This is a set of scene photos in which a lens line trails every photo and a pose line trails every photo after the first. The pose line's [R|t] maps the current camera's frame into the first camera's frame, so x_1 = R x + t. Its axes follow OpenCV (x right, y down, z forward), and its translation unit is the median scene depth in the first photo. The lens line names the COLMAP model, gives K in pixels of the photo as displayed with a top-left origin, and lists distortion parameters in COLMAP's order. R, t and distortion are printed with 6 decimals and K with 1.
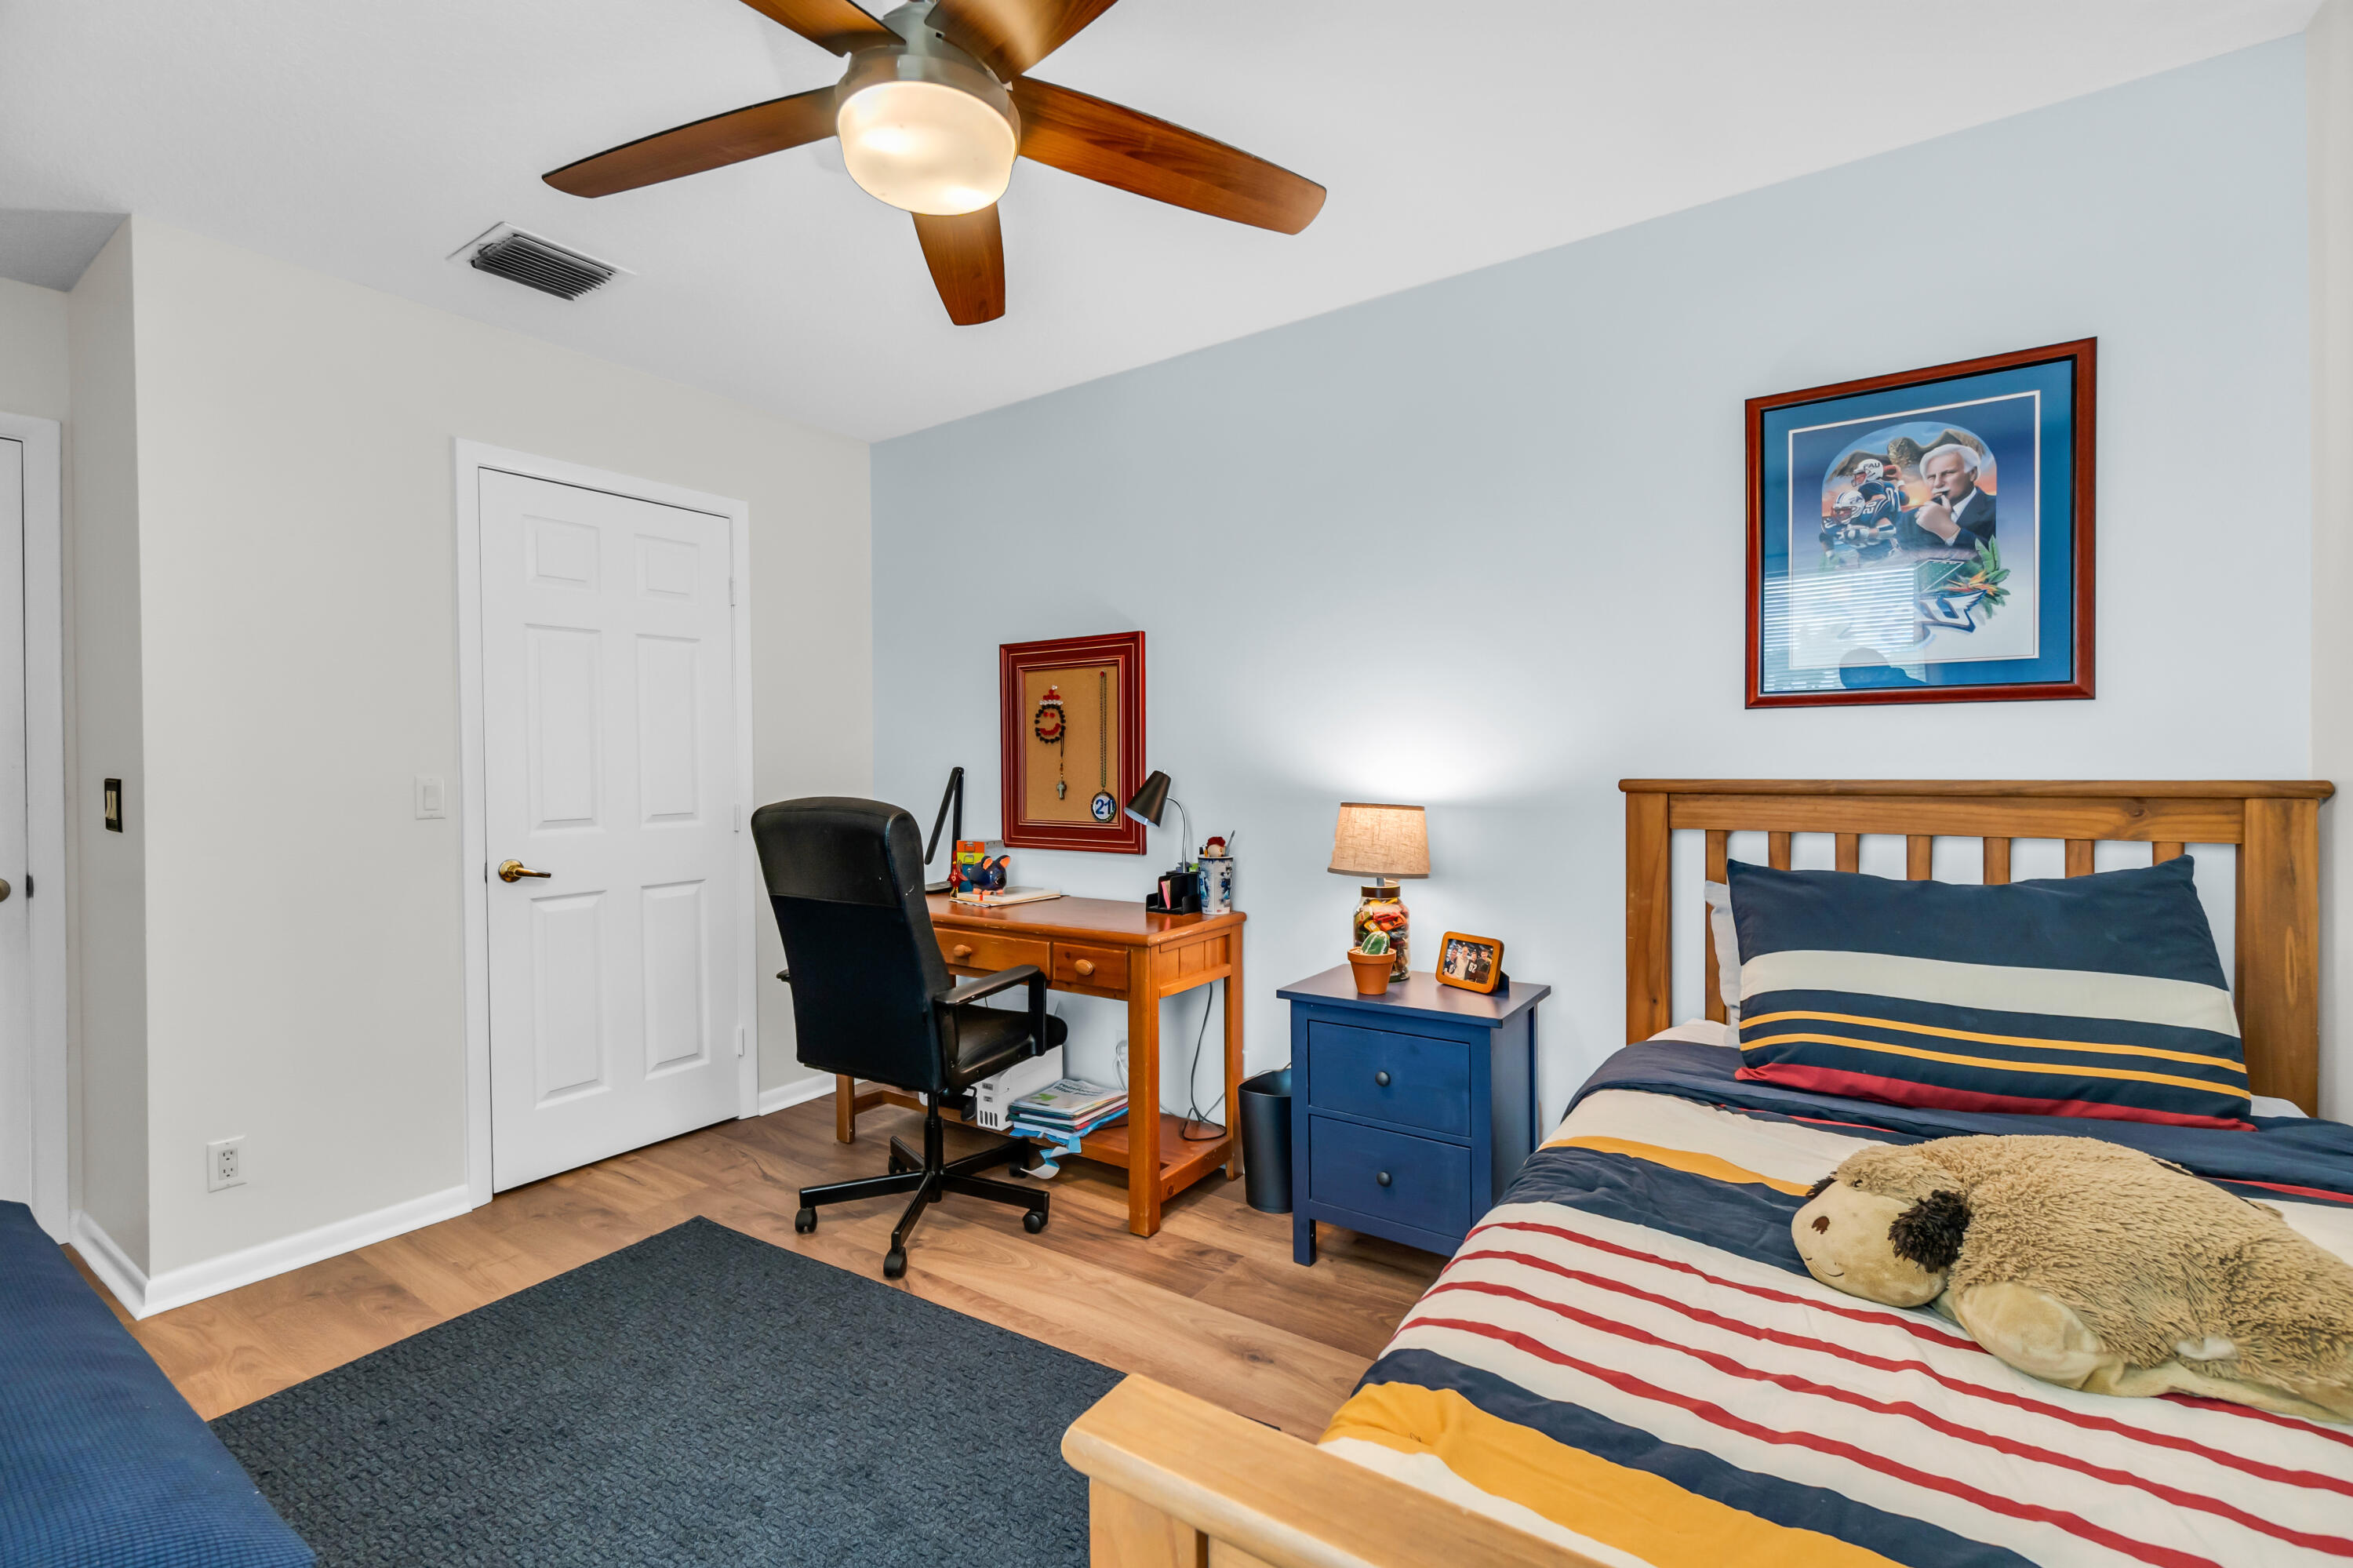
lens RADIAL K [[1056.9, 0, 1166.5], [0, 1056.9, 777.5], [0, 0, 1]] dist [0.000702, 0.000055]
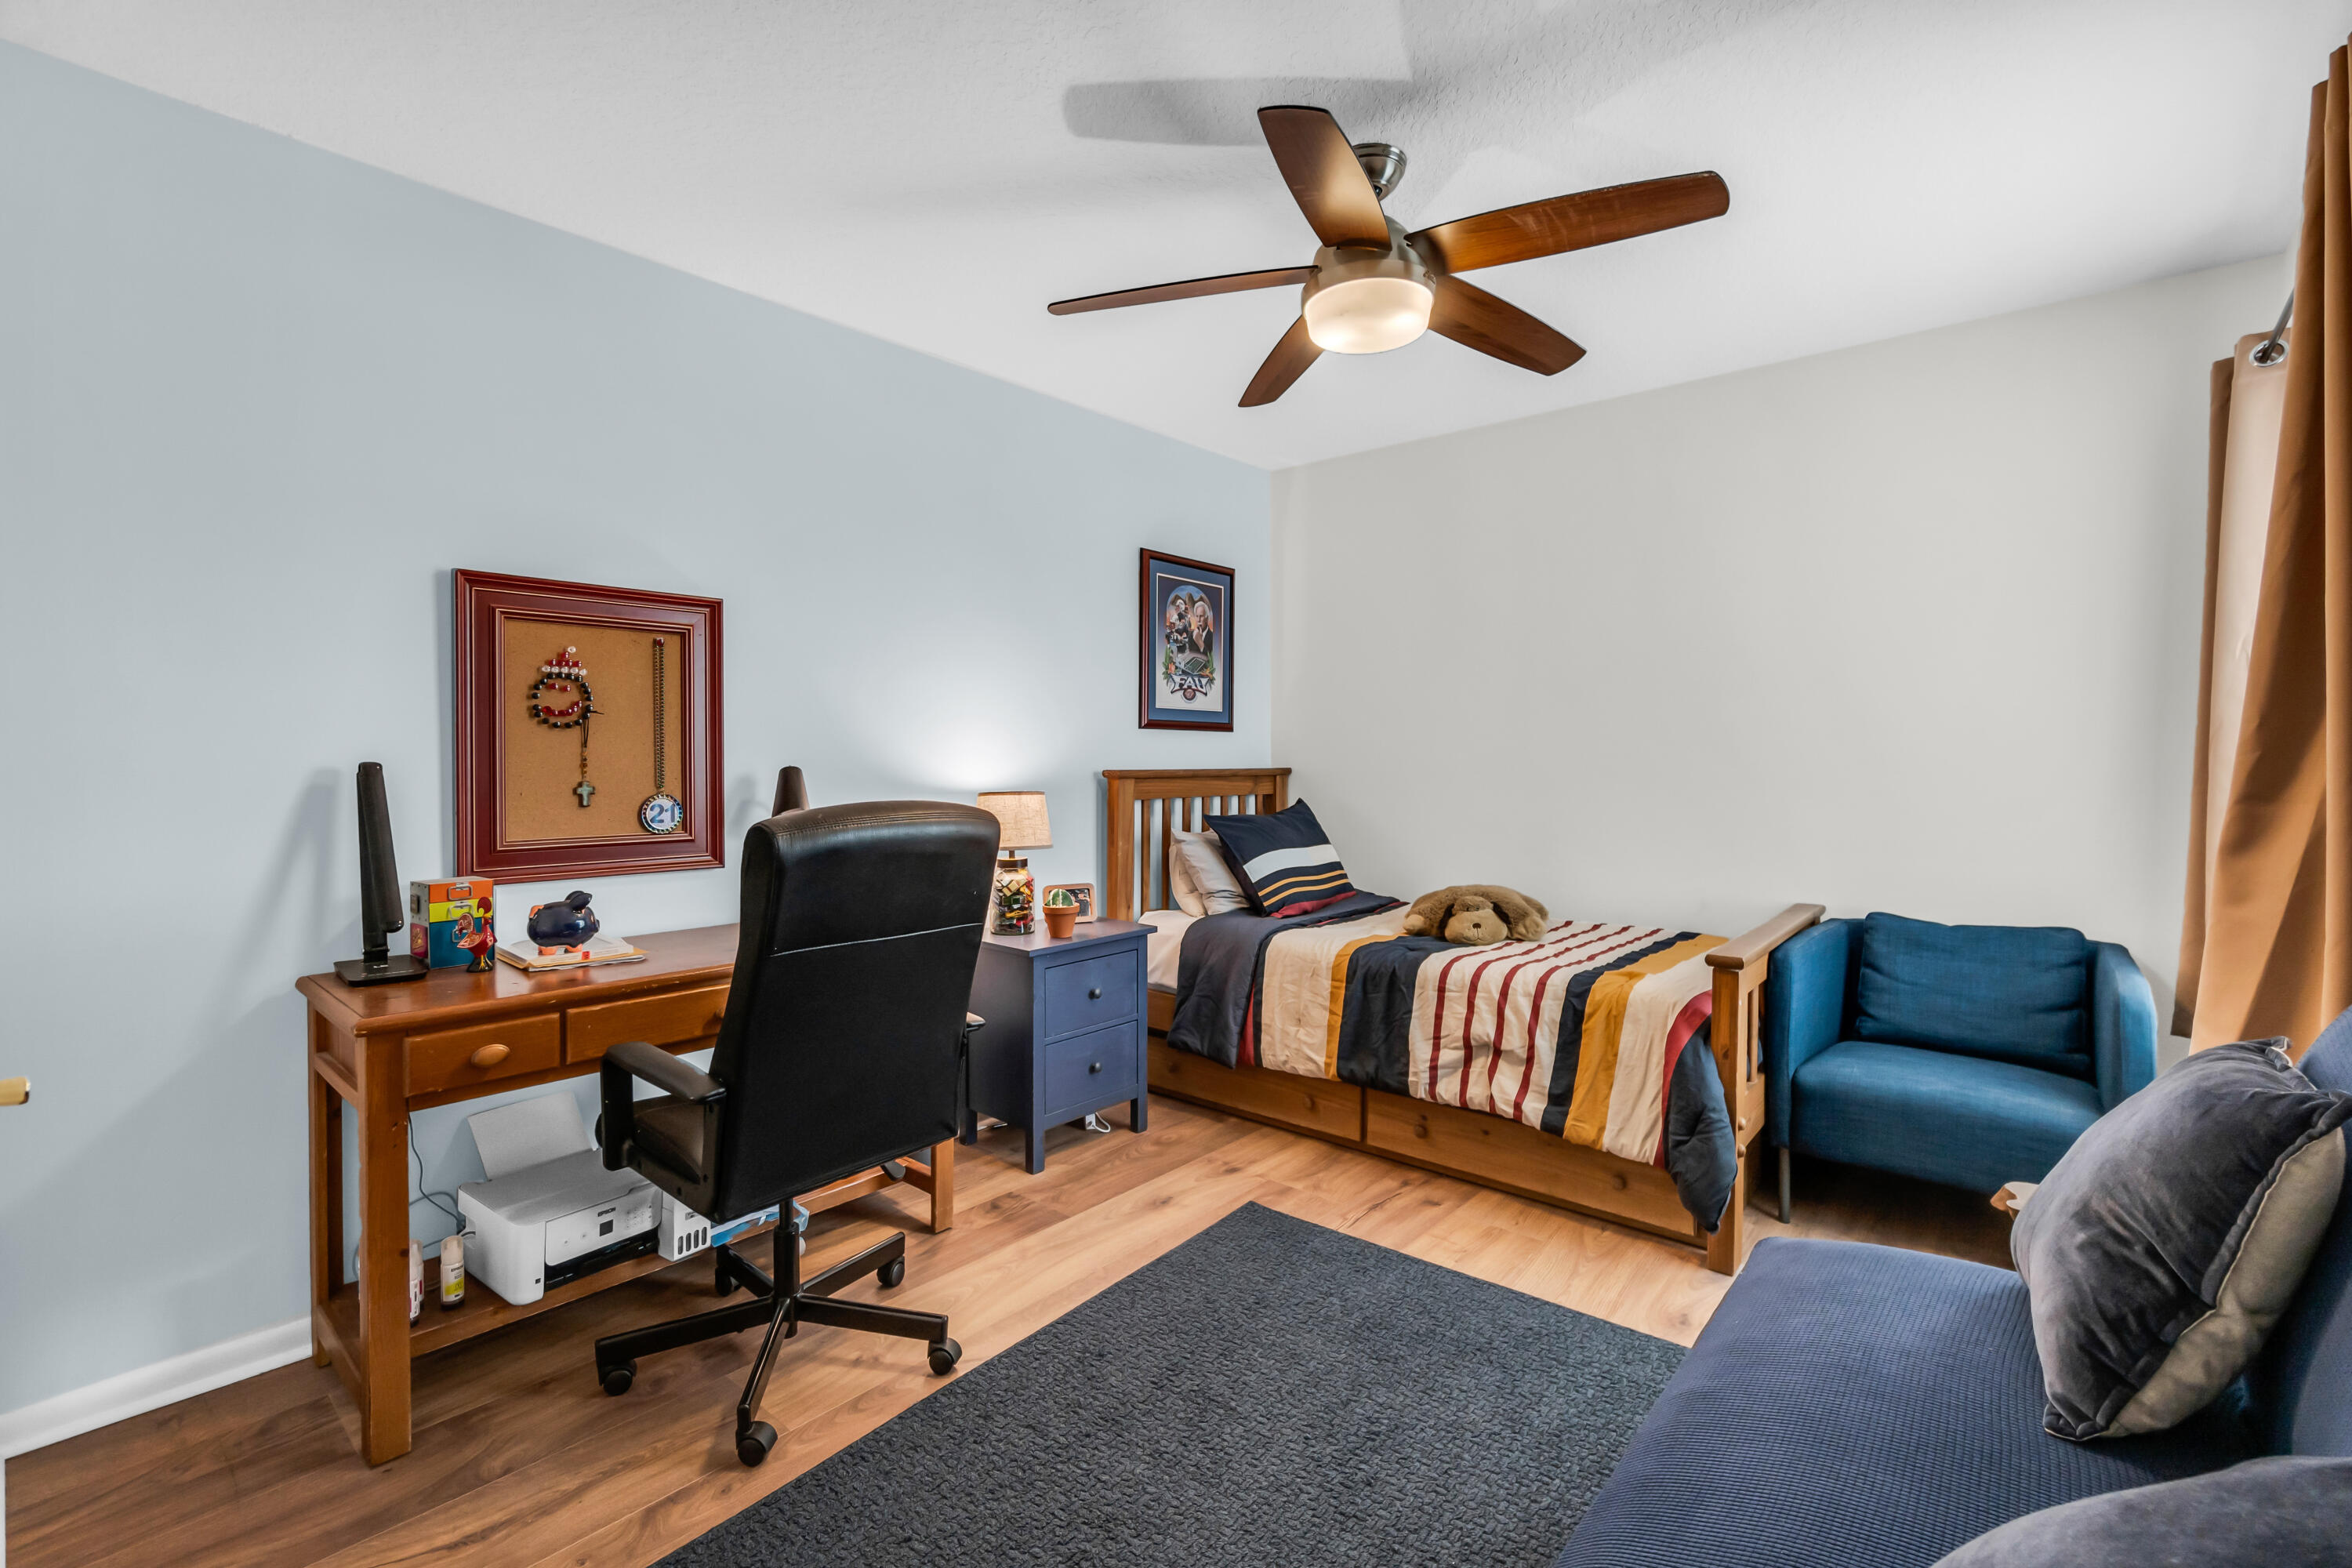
lens RADIAL K [[1056.4, 0, 1167.1], [0, 1056.4, 782.7], [0, 0, 1]] dist [0.000702, 0.000055]
pose [[0.093210, -0.019329, 0.995459, -1.073361], [0.010032, 0.999779, 0.018474, -0.008054], [-0.995596, 0.008265, 0.093383, 0.747336]]
